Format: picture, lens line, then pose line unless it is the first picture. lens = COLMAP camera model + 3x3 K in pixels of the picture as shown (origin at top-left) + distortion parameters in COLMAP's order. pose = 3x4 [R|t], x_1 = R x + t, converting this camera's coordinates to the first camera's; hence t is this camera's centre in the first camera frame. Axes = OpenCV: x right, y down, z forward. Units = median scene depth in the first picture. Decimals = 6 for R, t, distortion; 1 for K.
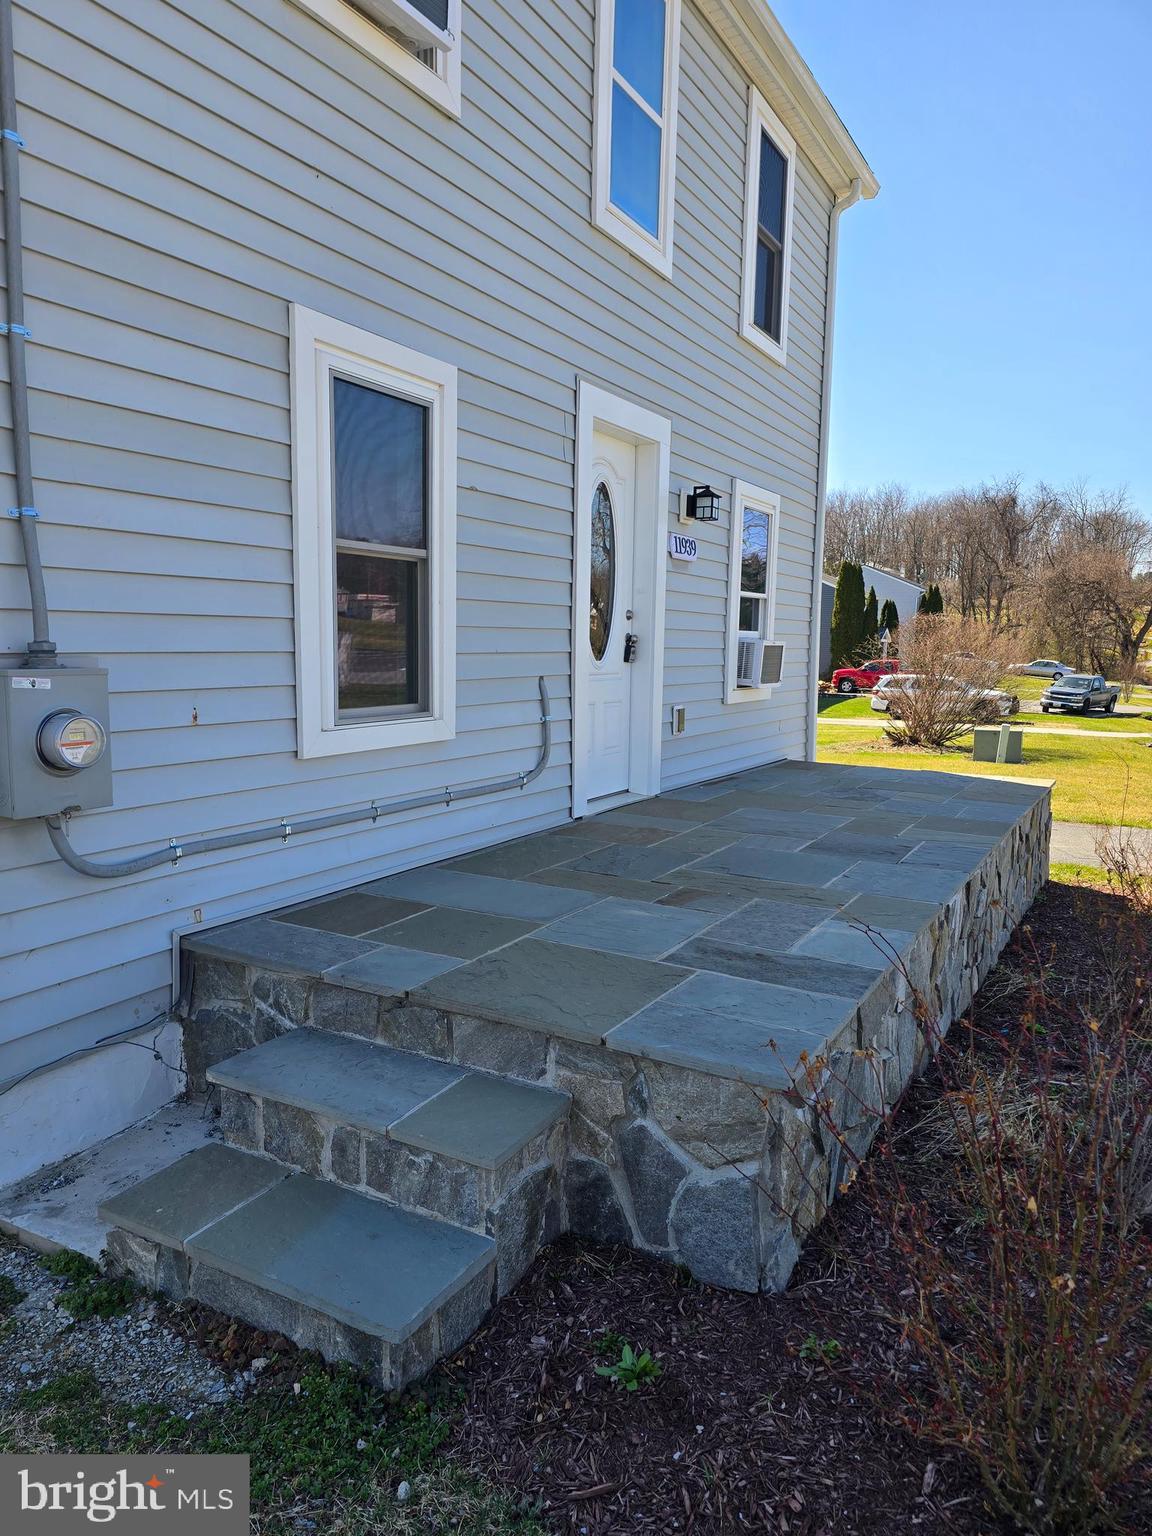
lens RADIAL K [[1046.4, 0, 576.0], [0, 1046.4, 768.0], [0, 0, 1]] dist [0.079322, -0.088615]
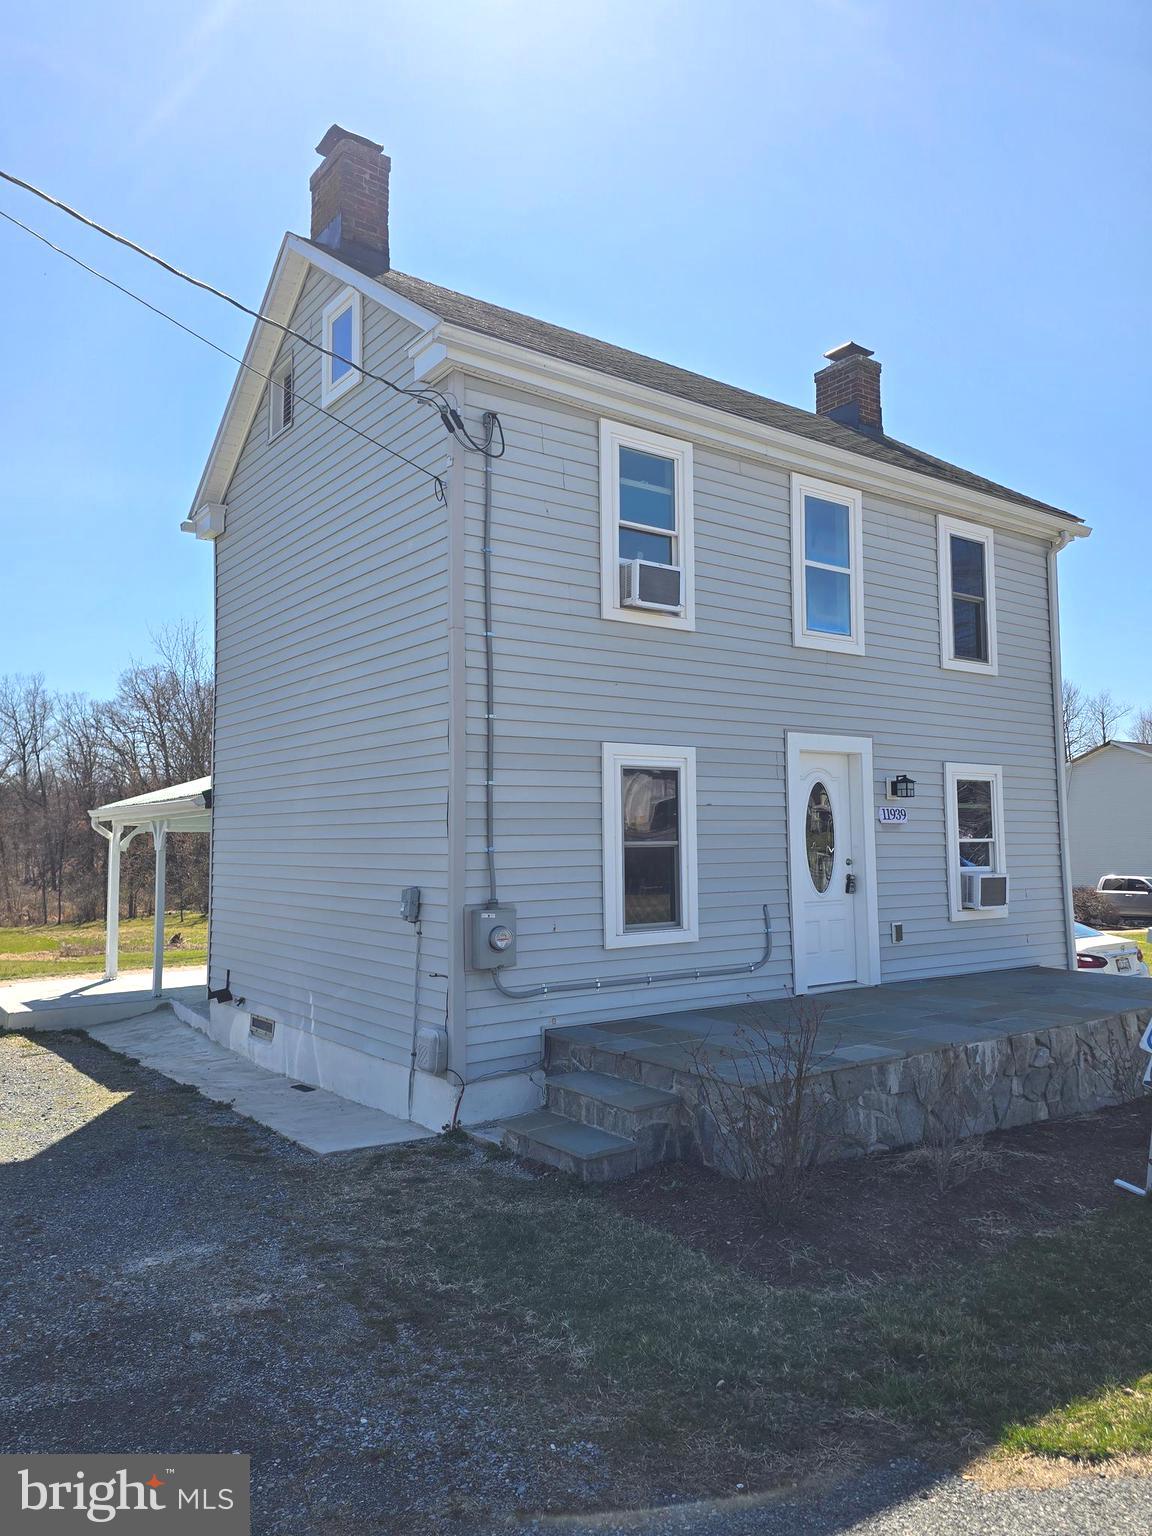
lens RADIAL K [[1062.5, 0, 585.8], [0, 1062.5, 764.6], [0, 0, 1]] dist [0.113184, -0.094081]
pose [[0.910117, -0.056487, -0.410482, 0.503481], [-0.025456, 0.981170, -0.191461, 0.032181], [0.413568, 0.184701, 0.891542, -0.819546]]
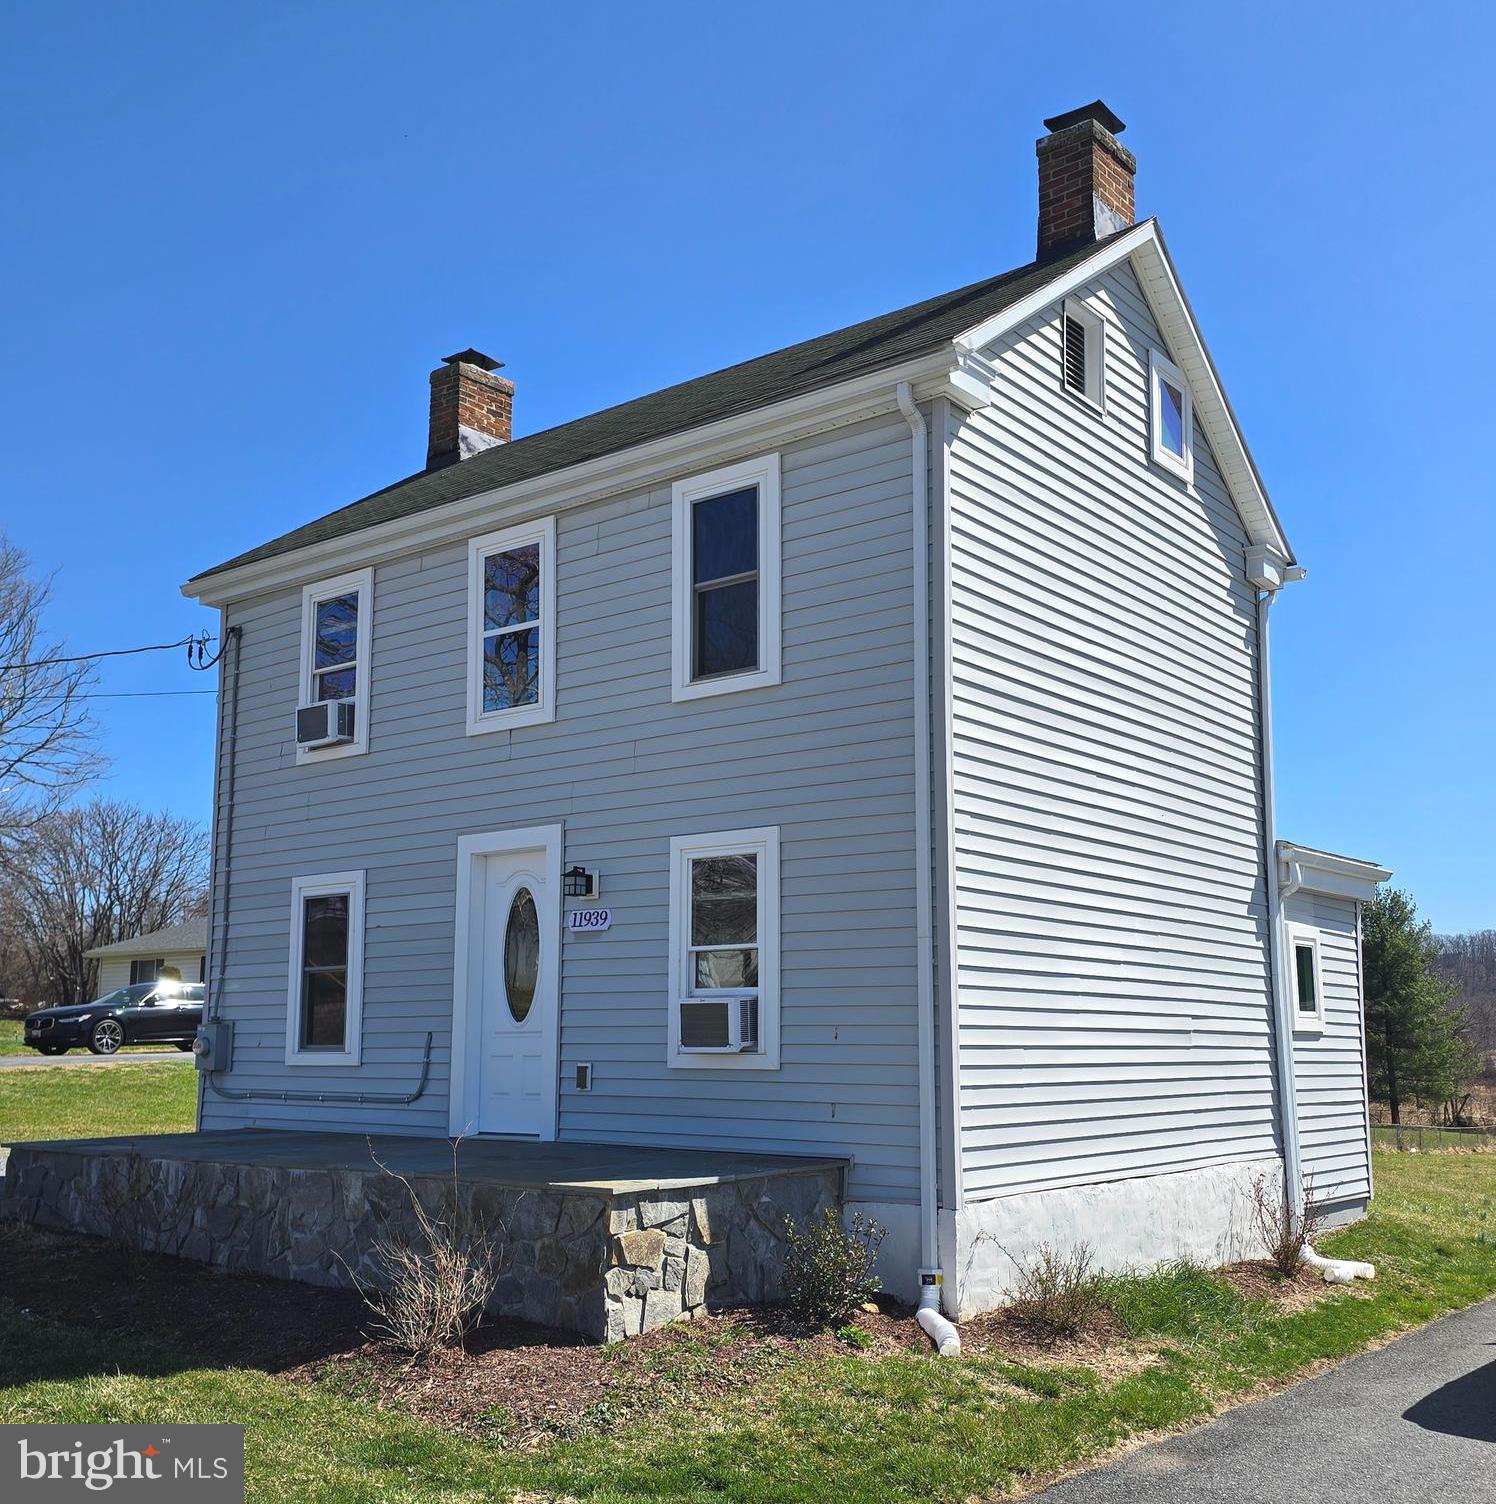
lens RADIAL K [[1566.0, 0, 777.7], [0, 1566.0, 850.3], [0, 0, 1]] dist [0.130685, -0.000142]
pose [[-0.160764, -0.139571, -0.977075, 2.578425], [-0.127766, 0.984564, -0.119619, -0.164777], [0.978688, 0.105607, -0.176115, 2.235926]]
